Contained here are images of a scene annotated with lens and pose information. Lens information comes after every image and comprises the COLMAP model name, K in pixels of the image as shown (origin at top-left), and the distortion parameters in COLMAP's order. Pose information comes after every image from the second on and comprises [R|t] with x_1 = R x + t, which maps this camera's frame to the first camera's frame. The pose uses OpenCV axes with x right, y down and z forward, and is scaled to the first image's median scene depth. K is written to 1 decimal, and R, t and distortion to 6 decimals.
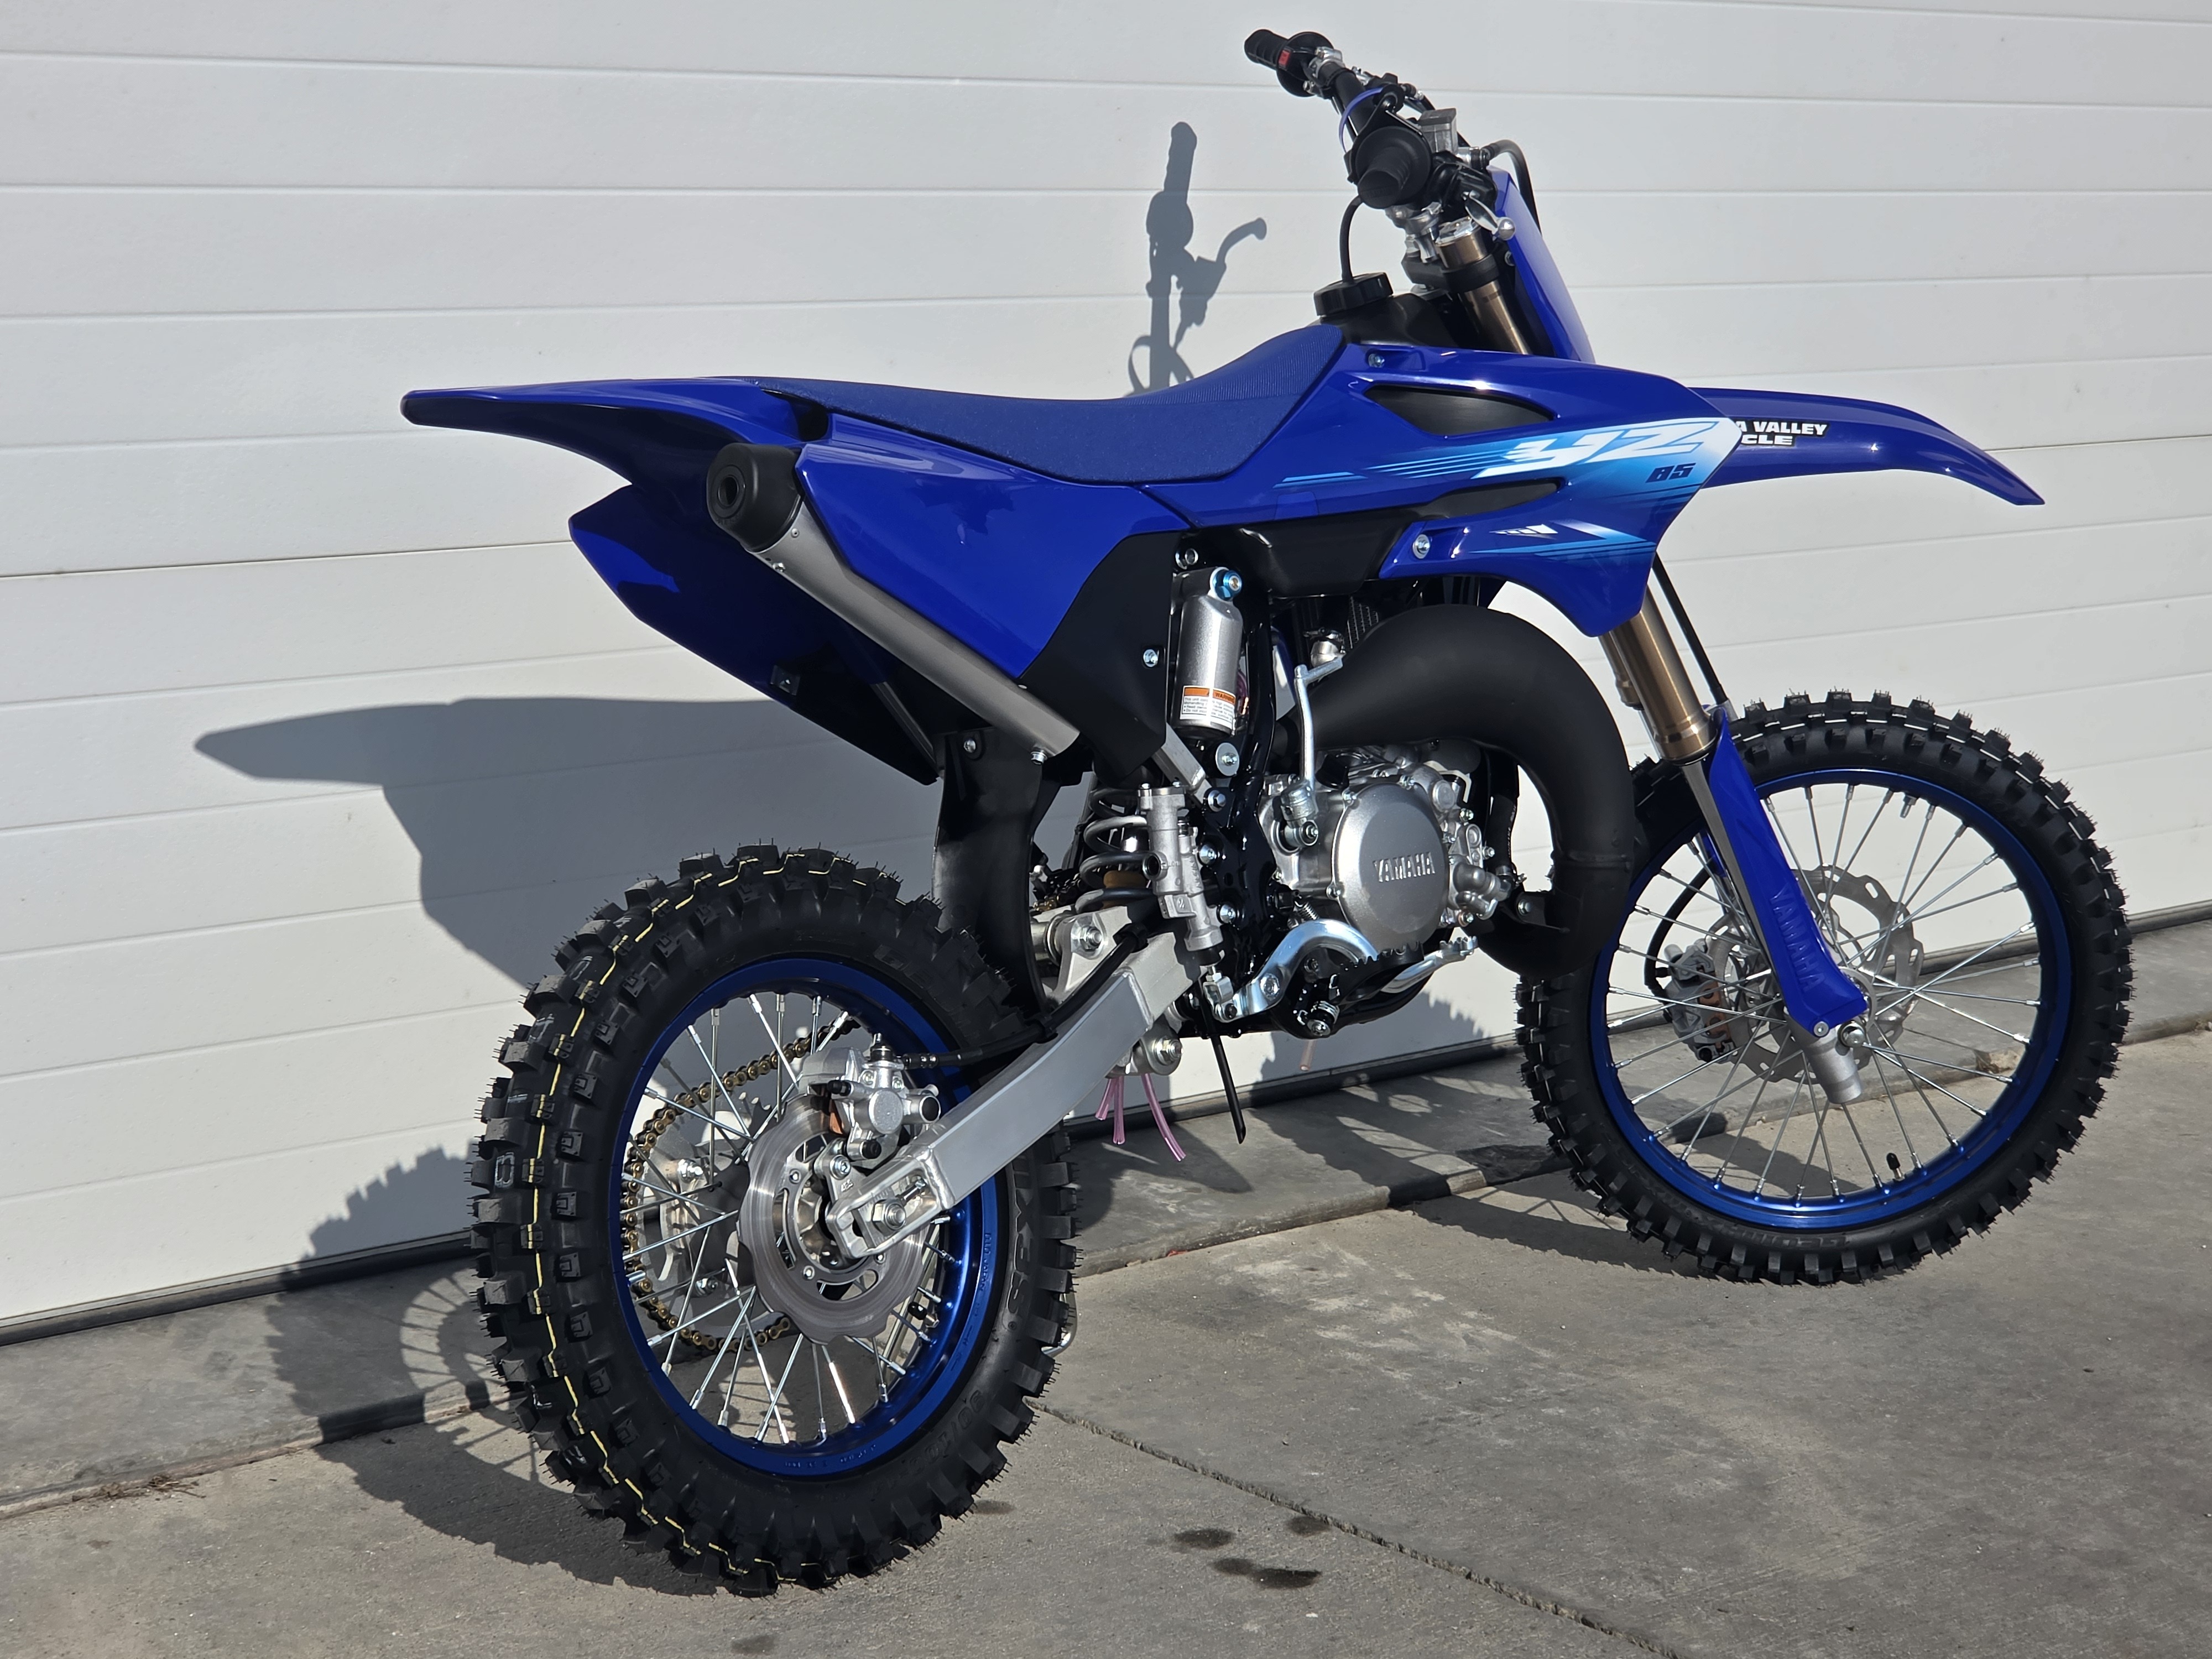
lens RADIAL K [[4505.3, 0, 1090.2], [0, 4505.3, 822.8], [0, 0, 1]] dist [0.034491, 0.000000]
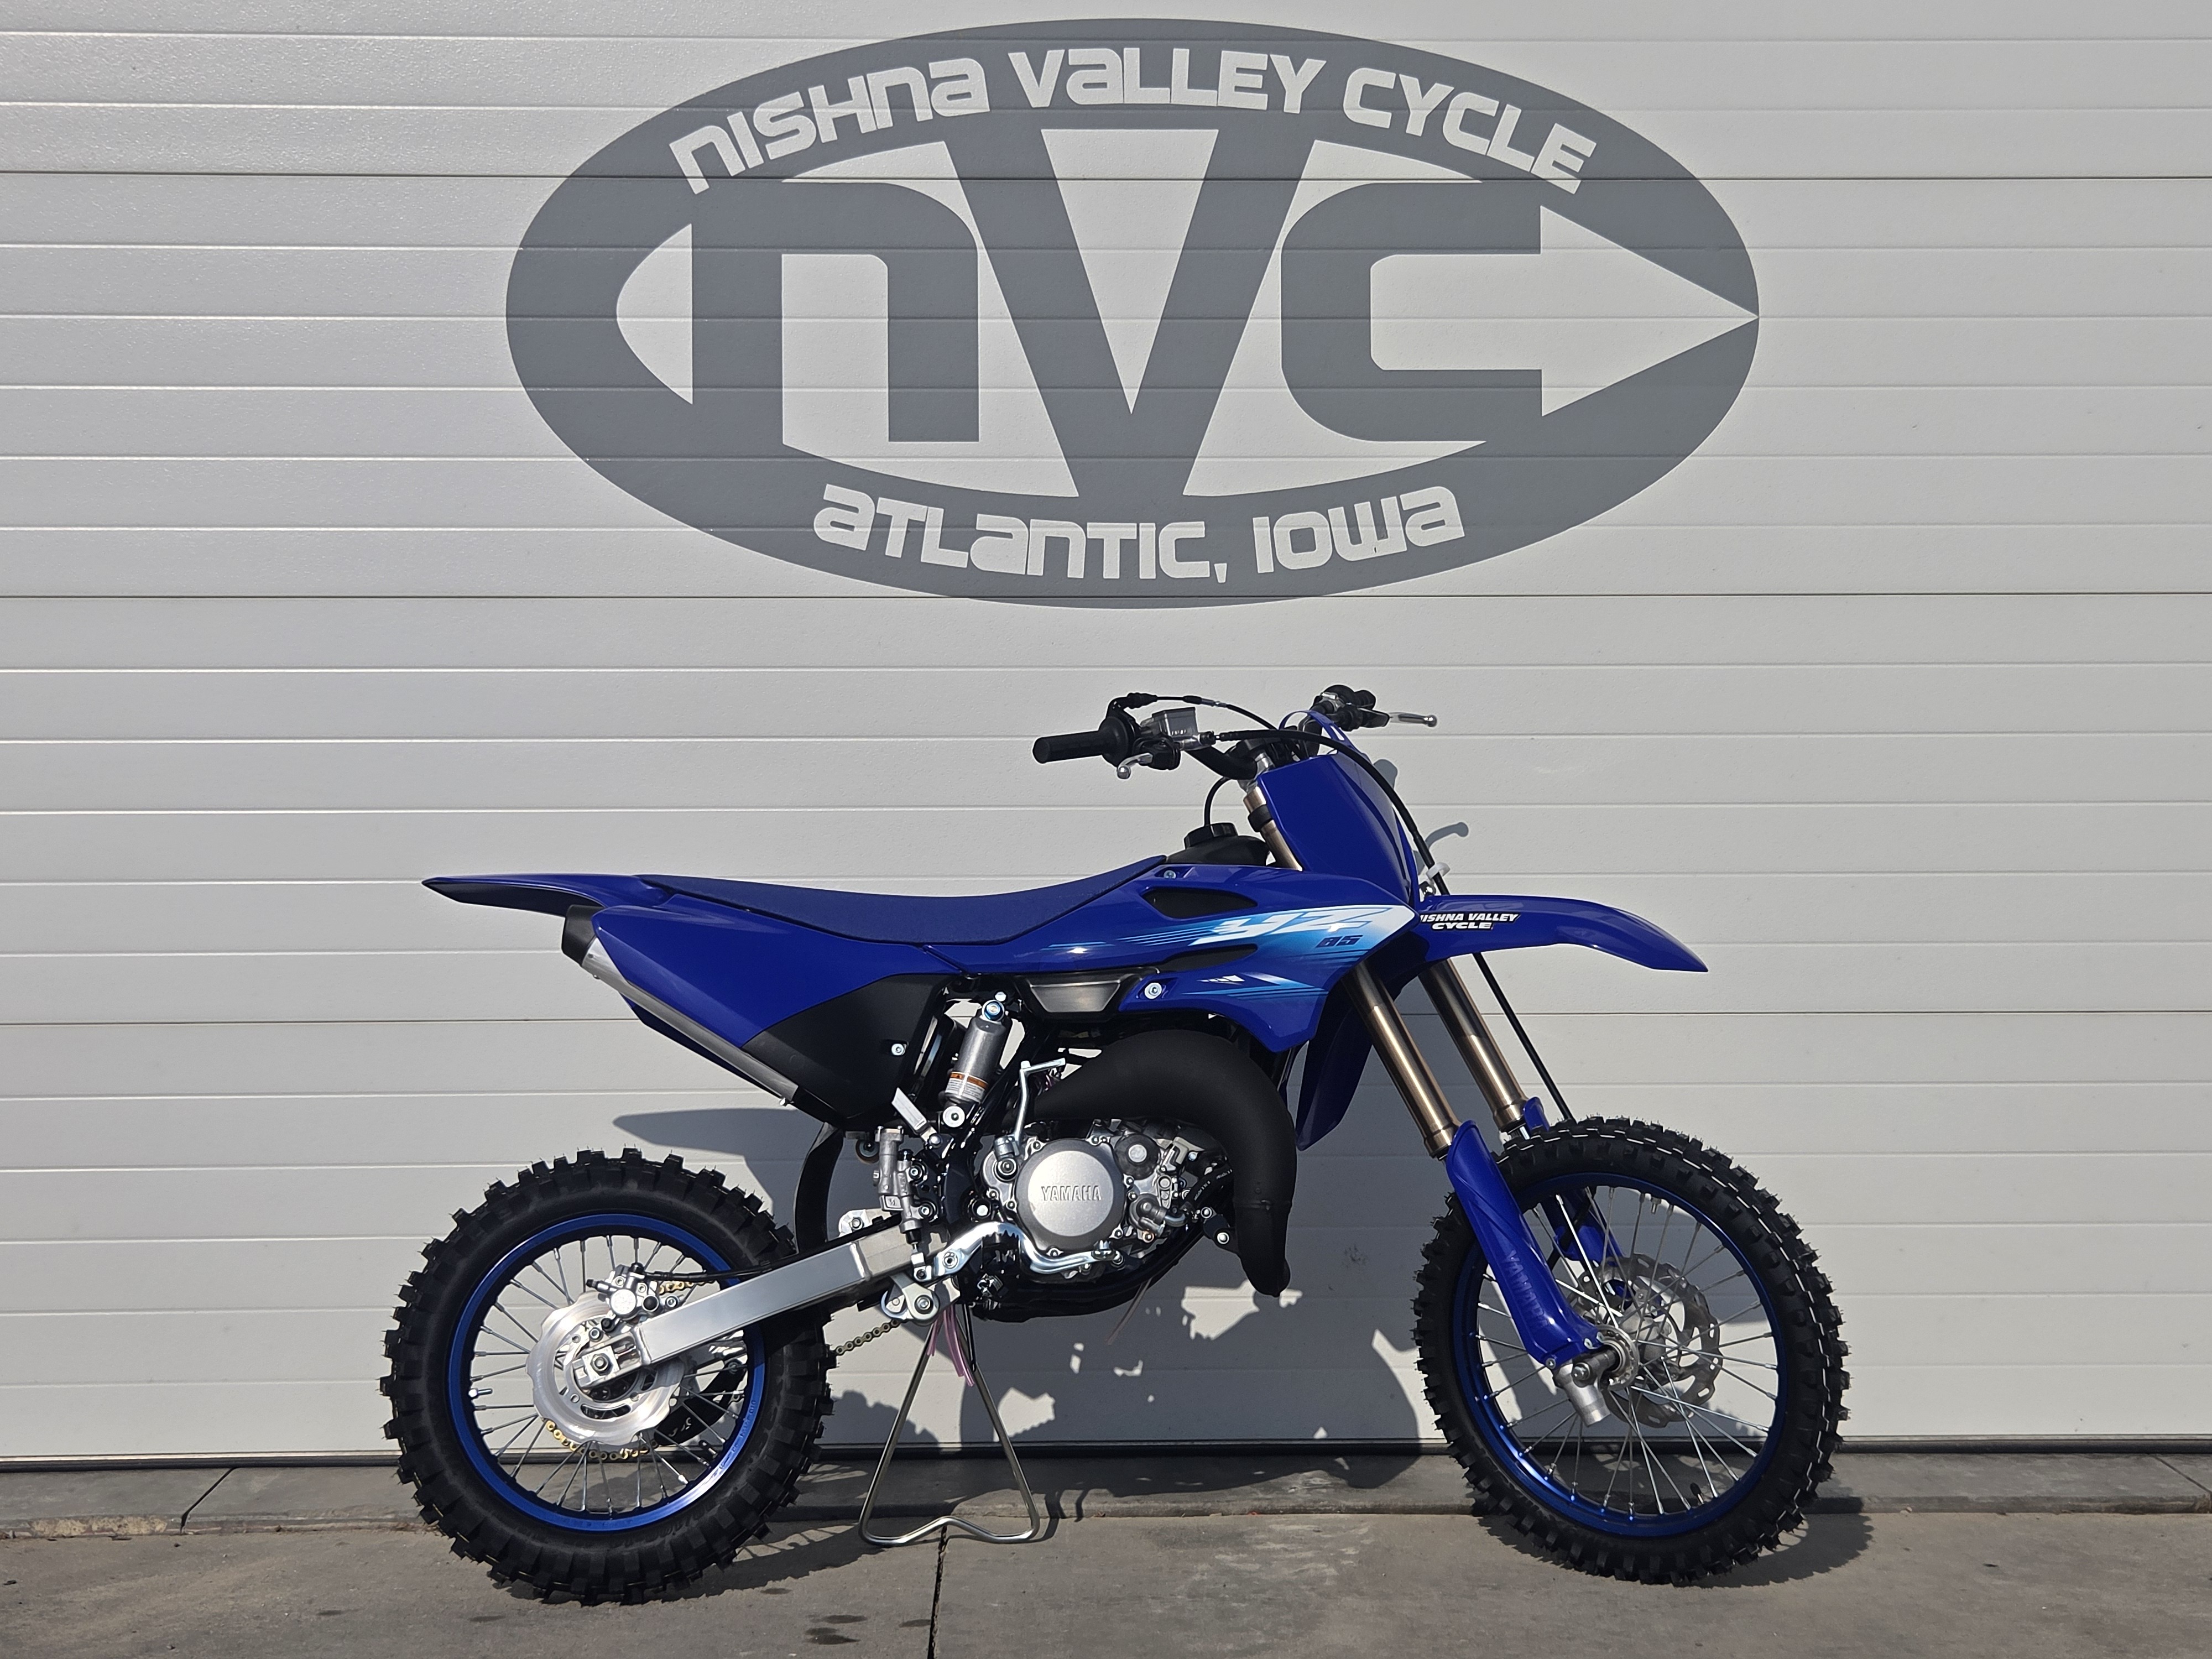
lens RADIAL K [[3200.1, 0, 1120.7], [0, 3200.1, 823.6], [0, 0, 1]] dist [0.073820, 0.000000]
pose [[0.745061, -0.064473, -0.663873, 0.776964], [-0.084465, 0.978184, -0.189793, 0.088112], [0.661627, 0.197481, 0.723361, 0.207582]]
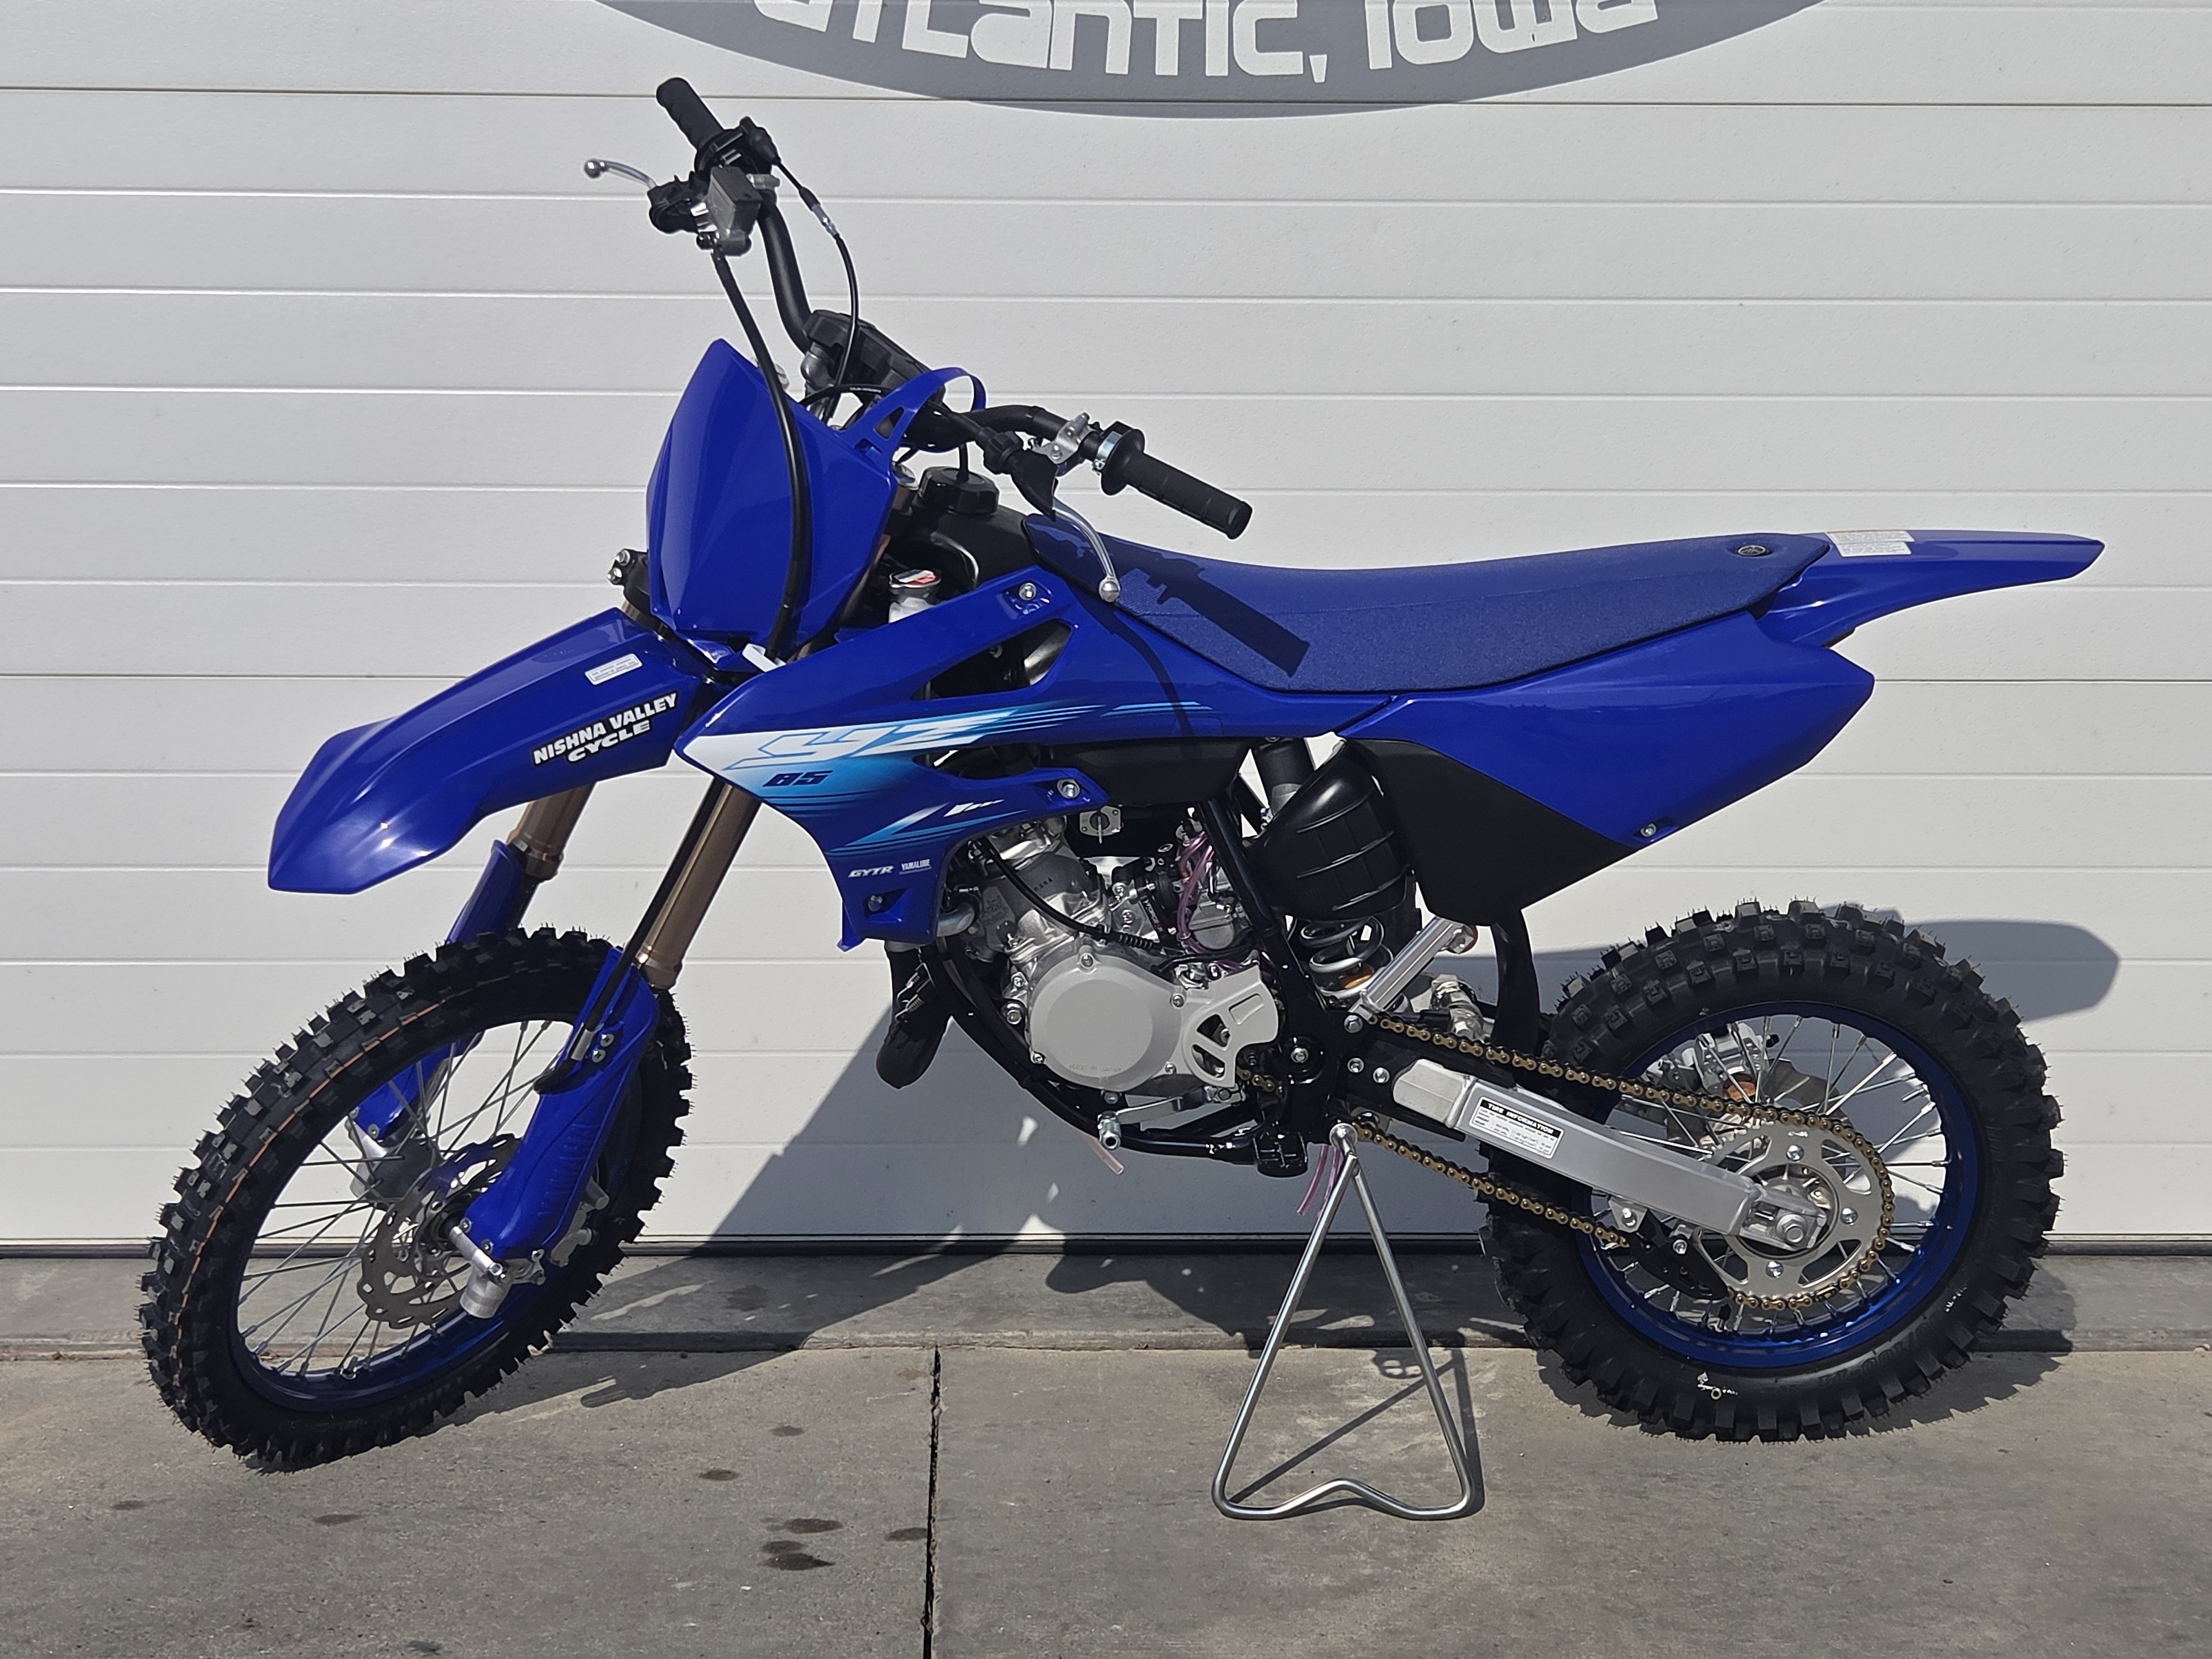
lens RADIAL K [[4048.0, 0, 1119.3], [0, 4048.0, 839.0], [0, 0, 1]] dist [0.070843, 0.000000]
pose [[0.747661, 0.048509, -0.662306, 0.708815], [-0.094577, 0.994940, -0.033894, 0.011814], [0.657311, 0.087980, 0.748466, 0.244116]]
